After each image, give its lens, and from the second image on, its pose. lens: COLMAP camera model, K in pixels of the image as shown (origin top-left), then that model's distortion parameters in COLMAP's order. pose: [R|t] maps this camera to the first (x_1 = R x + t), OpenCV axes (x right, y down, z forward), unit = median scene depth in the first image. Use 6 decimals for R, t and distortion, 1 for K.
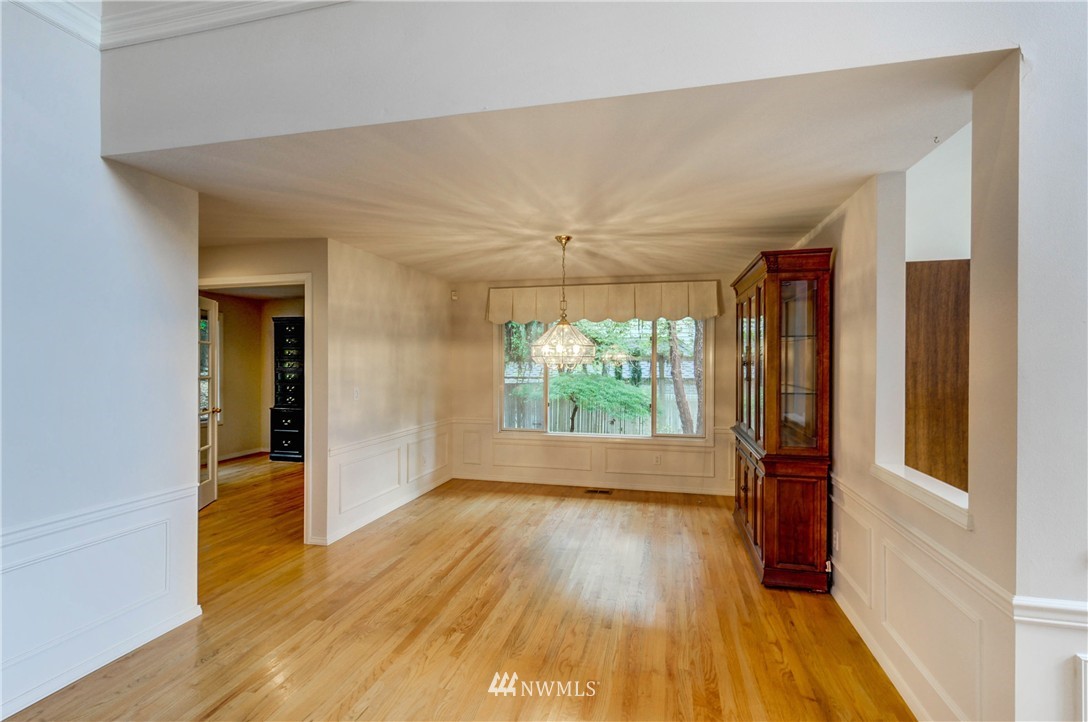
lens RADIAL K [[490.4, 0, 546.5], [0, 490.4, 365.5], [0, 0, 1]] dist [0.002128, 0.000203]
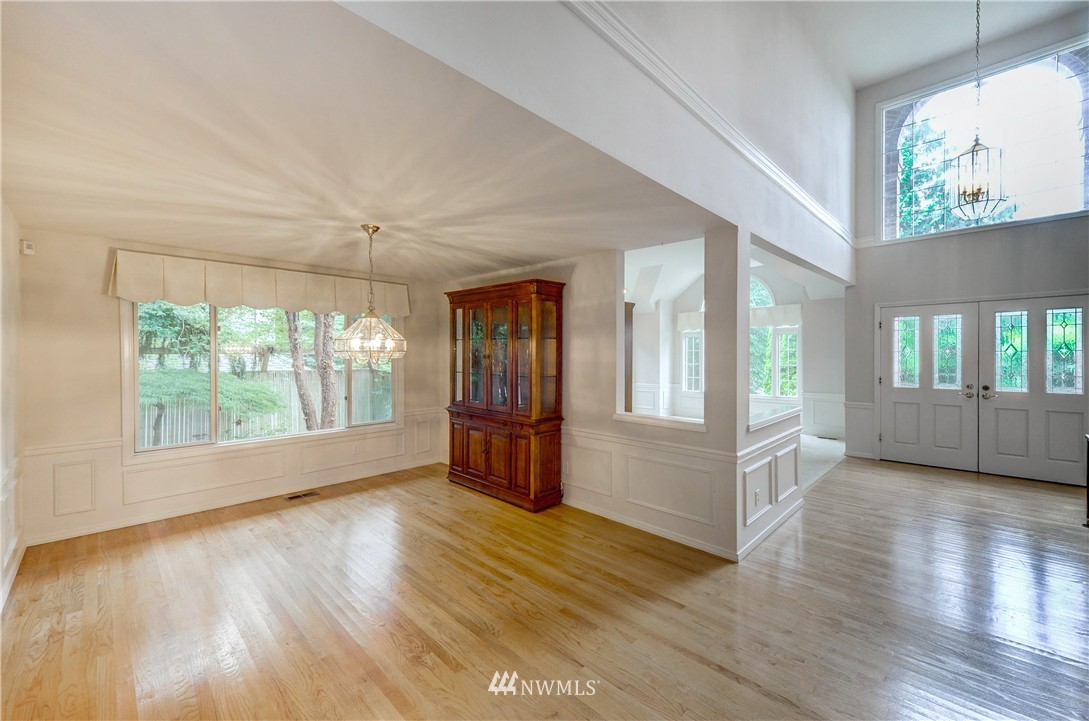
lens RADIAL K [[433.2, 0, 543.5], [0, 433.2, 358.5], [0, 0, 1]] dist [0.002036, 0.000289]
pose [[0.510988, -0.011950, 0.859505, -0.420163], [0.005645, 0.999928, 0.010547, -0.008611], [-0.859569, -0.000538, 0.511019, 0.222318]]
